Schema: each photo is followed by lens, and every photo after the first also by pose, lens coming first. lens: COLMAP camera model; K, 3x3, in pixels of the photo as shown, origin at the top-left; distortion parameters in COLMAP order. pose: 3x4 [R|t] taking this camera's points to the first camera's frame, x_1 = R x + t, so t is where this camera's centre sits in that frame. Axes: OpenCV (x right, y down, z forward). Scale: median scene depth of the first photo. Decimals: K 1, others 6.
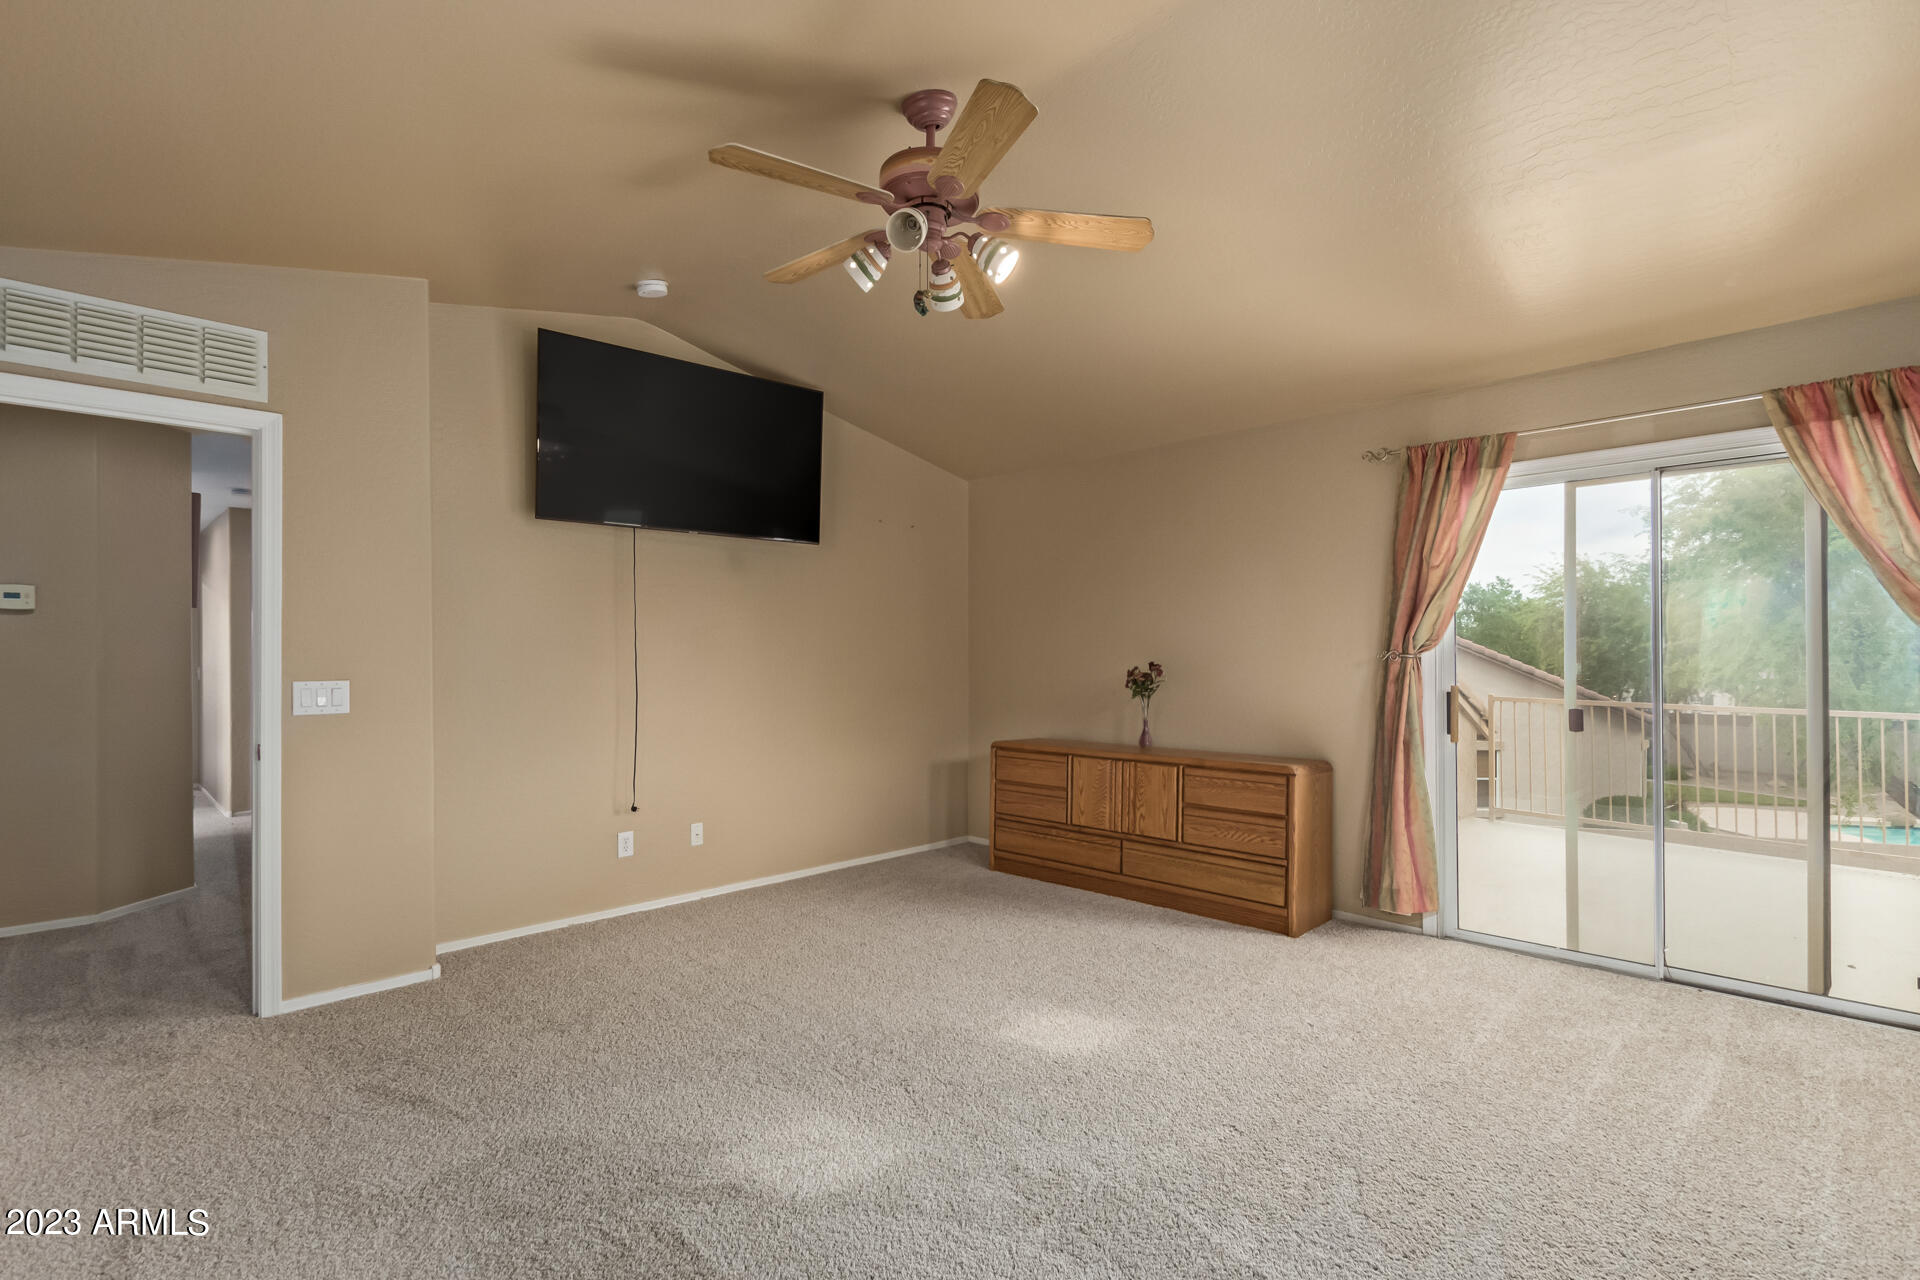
lens RADIAL K [[863.3, 0, 959.3], [0, 863.3, 664.3], [0, 0, 1]] dist [-0.012893, -0.000142]
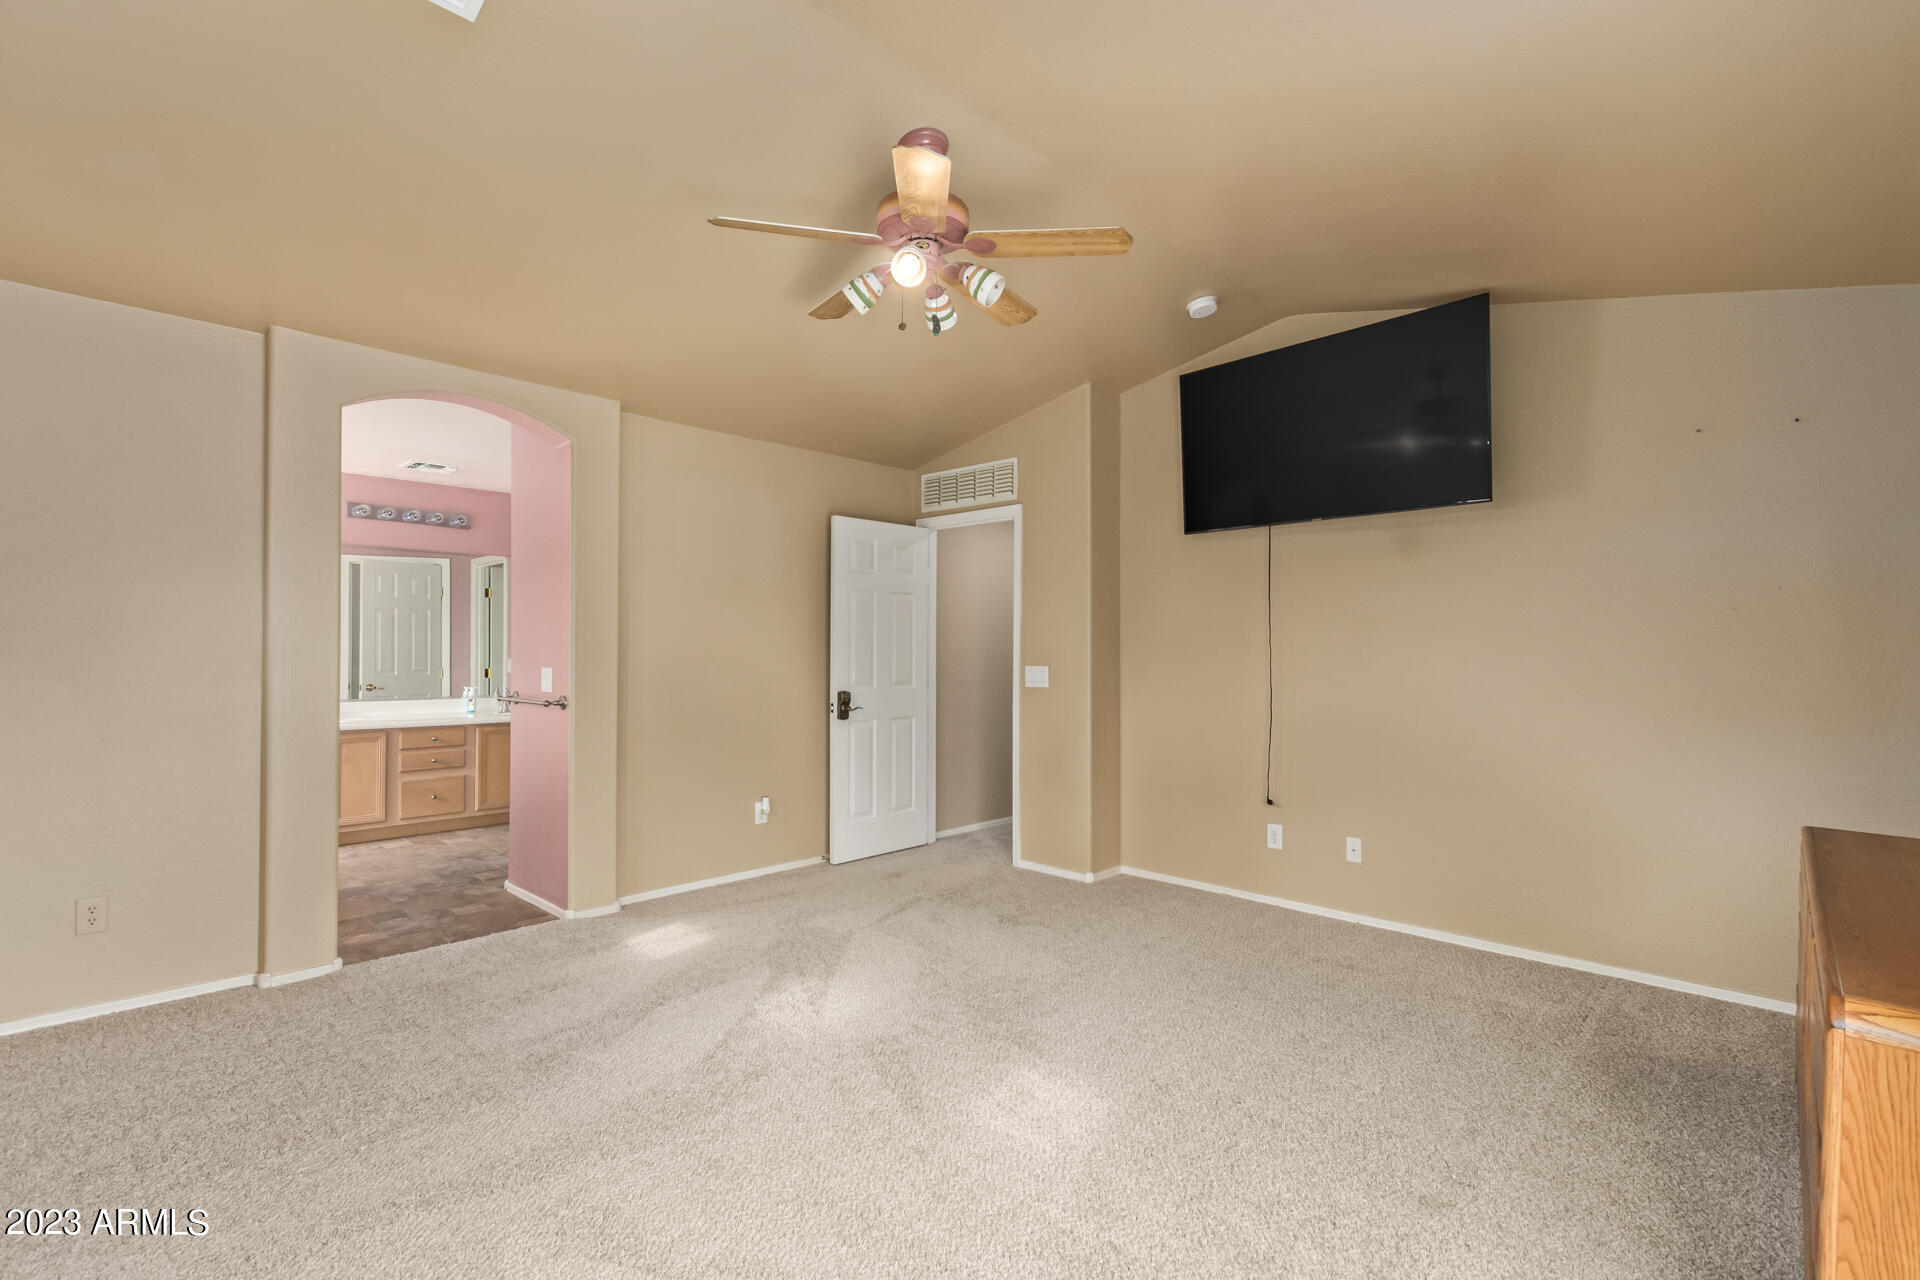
lens RADIAL K [[877.3, 0, 977.2], [0, 877.3, 643.3], [0, 0, 1]] dist [0.001718, 0.000033]
pose [[0.045445, -0.003653, -0.998960, 0.856827], [-0.015445, 0.999871, -0.004359, -0.013456], [0.998847, 0.015627, 0.045383, 0.801446]]
